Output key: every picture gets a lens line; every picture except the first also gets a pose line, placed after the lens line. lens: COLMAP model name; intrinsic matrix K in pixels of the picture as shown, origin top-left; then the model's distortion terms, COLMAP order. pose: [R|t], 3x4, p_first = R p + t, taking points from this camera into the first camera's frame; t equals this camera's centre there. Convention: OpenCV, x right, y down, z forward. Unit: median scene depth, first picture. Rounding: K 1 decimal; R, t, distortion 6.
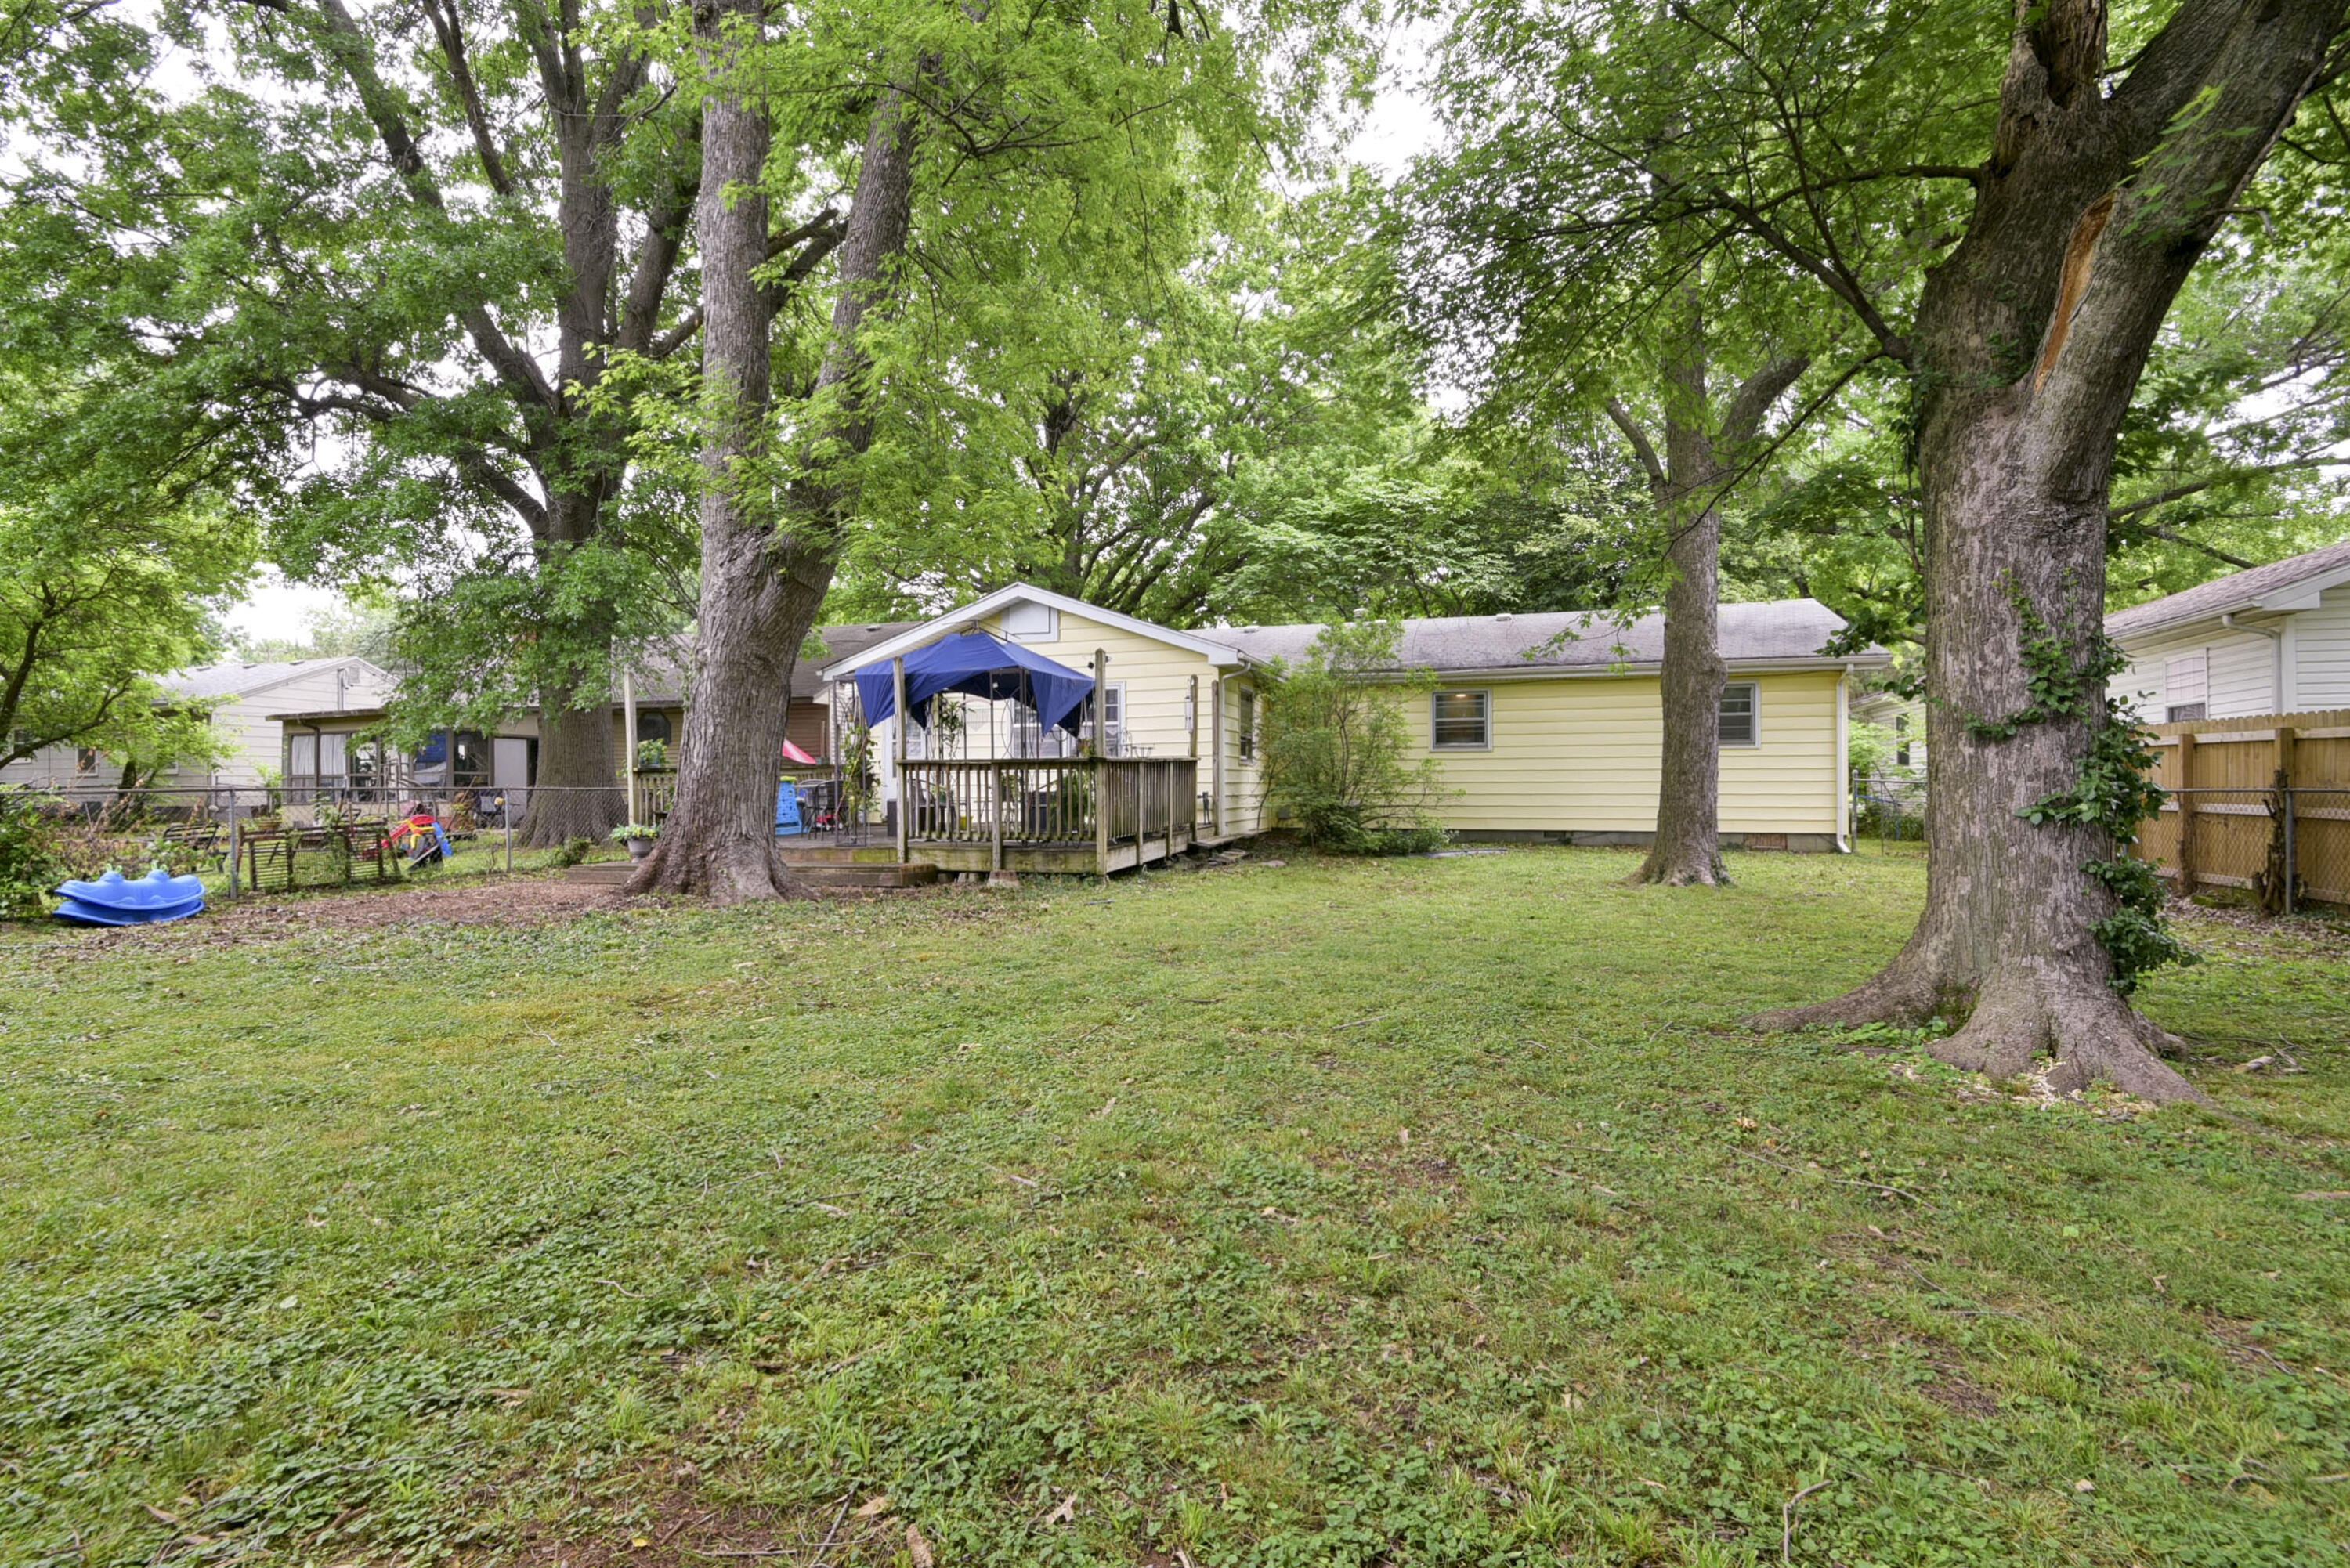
lens RADIAL K [[1093.7, 0, 1155.9], [0, 1093.7, 790.5], [0, 0, 1]] dist [0.034967, -0.021007]
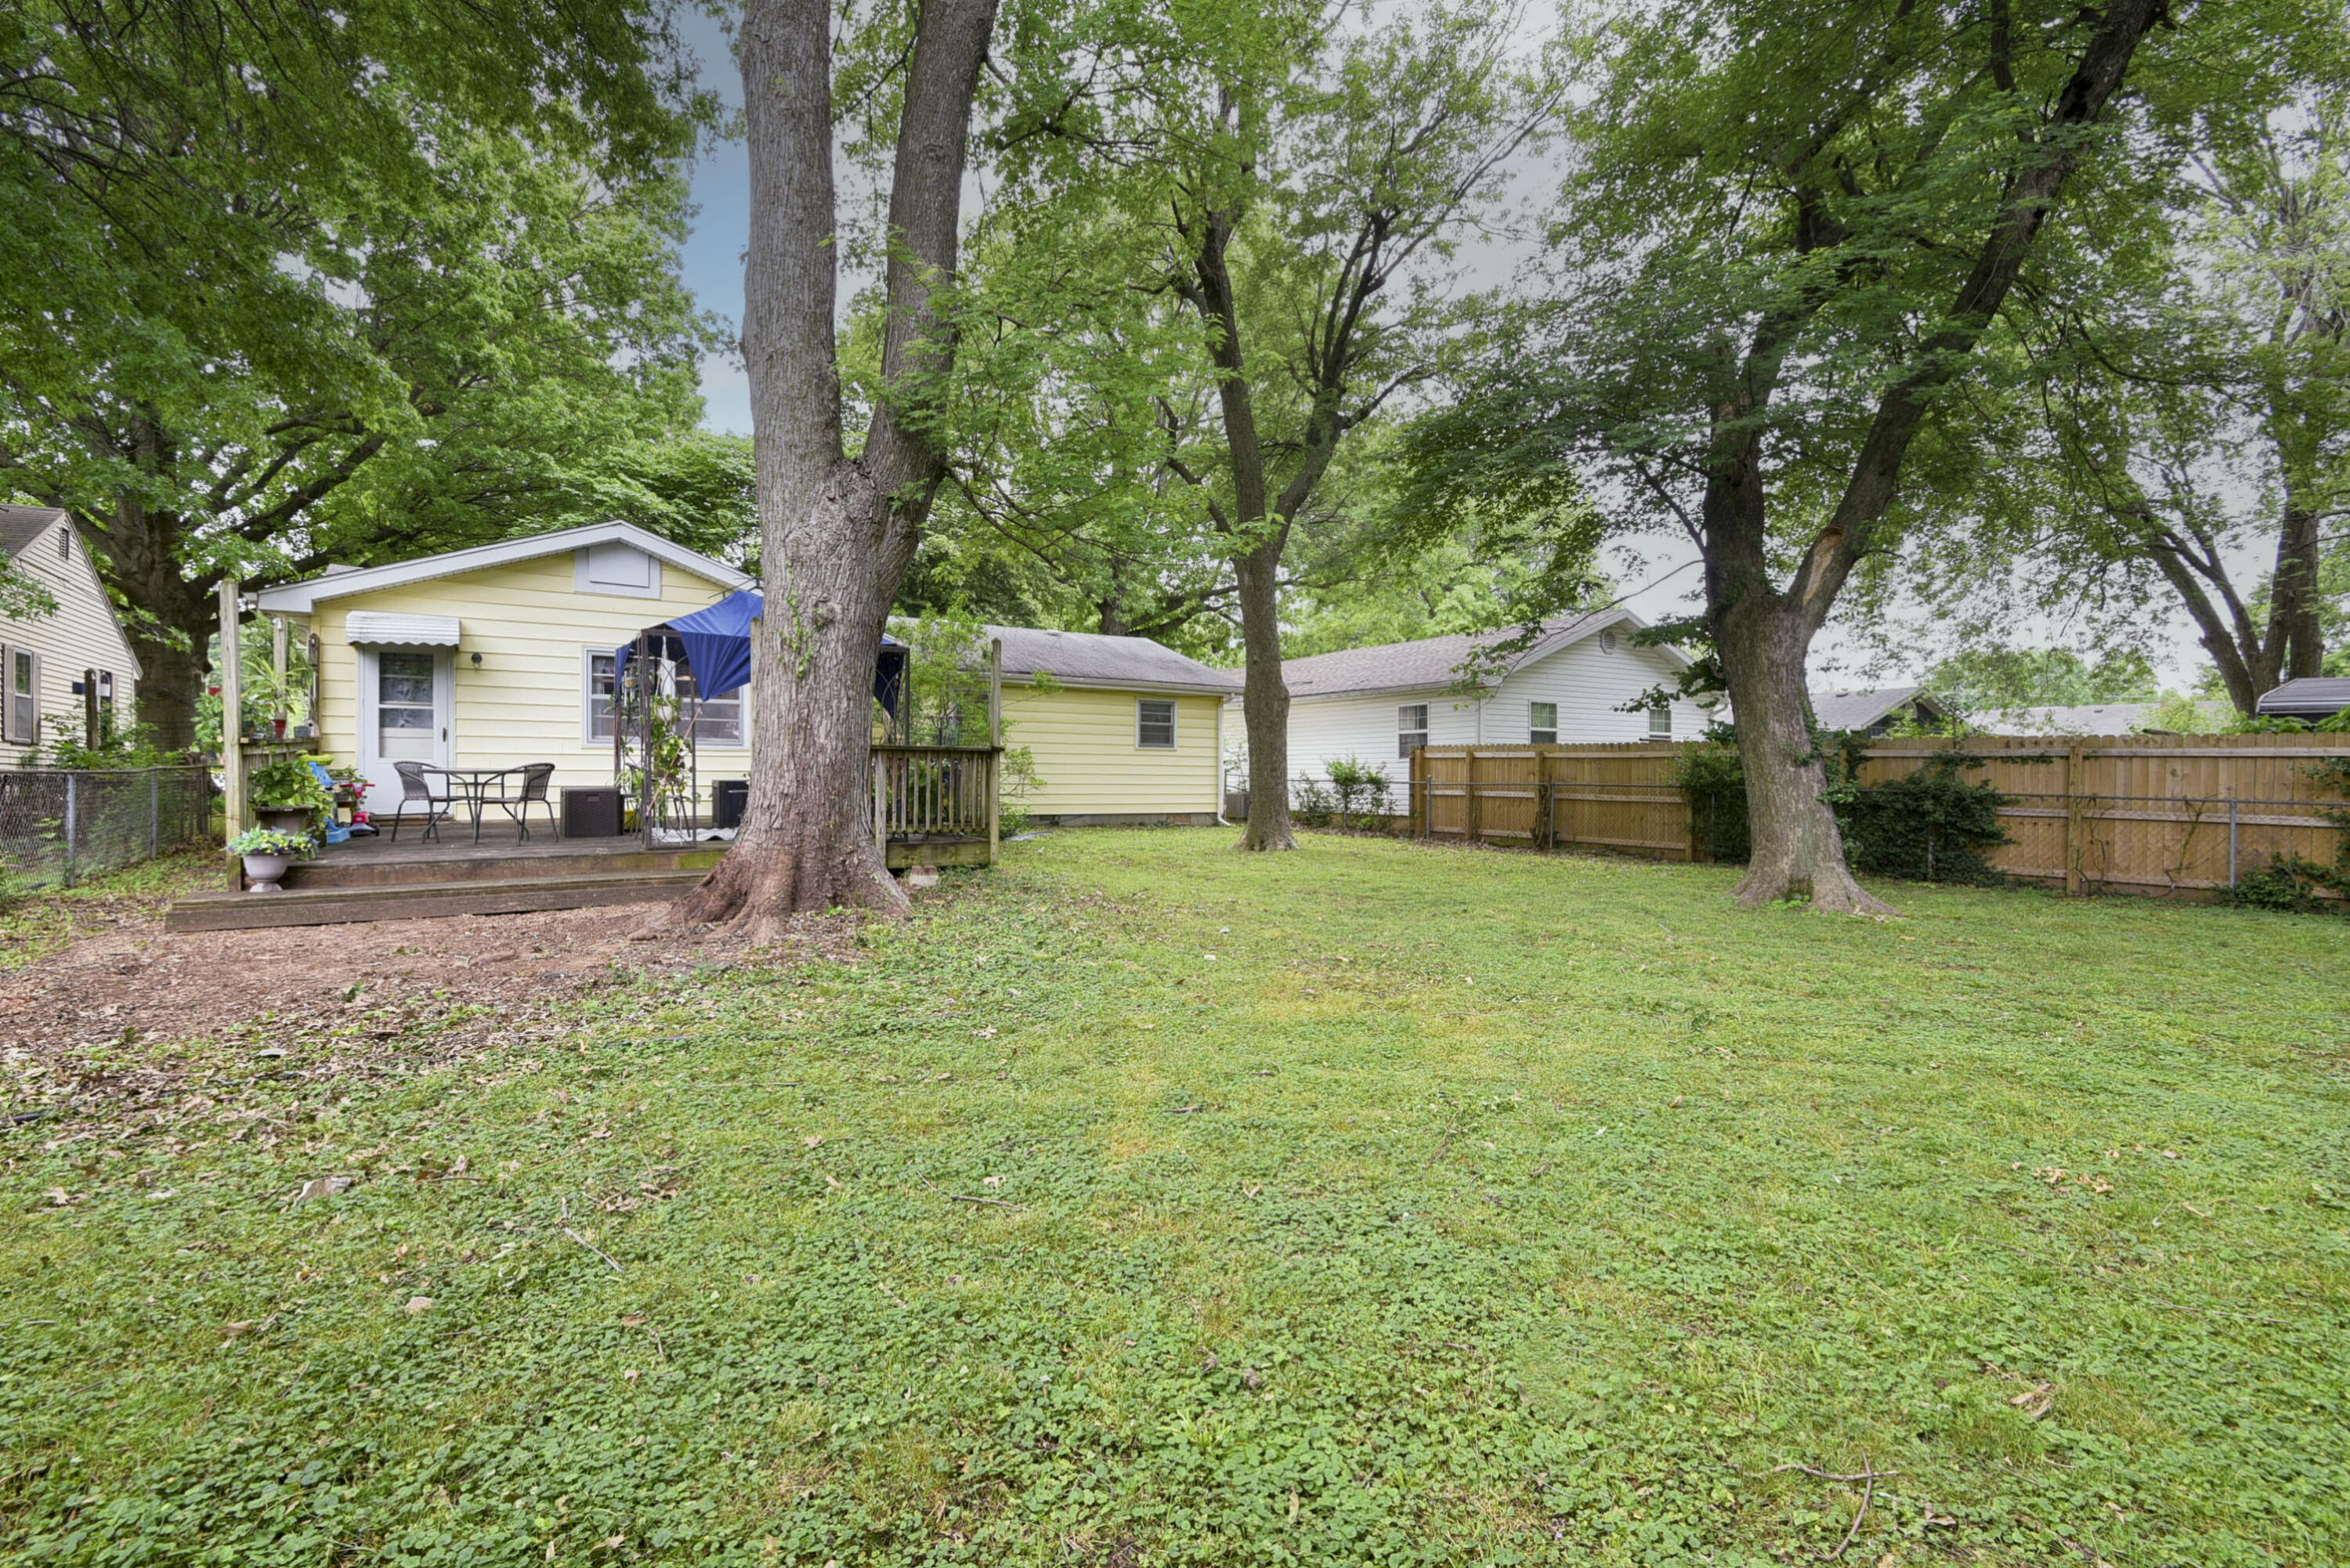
lens RADIAL K [[1093.7, 0, 1155.9], [0, 1093.7, 790.5], [0, 0, 1]] dist [0.034967, -0.021007]
pose [[0.631145, -0.003820, 0.775656, -0.711079], [-0.006502, 0.999927, 0.010215, -0.003525], [-0.775638, -0.011490, 0.631073, 0.257784]]
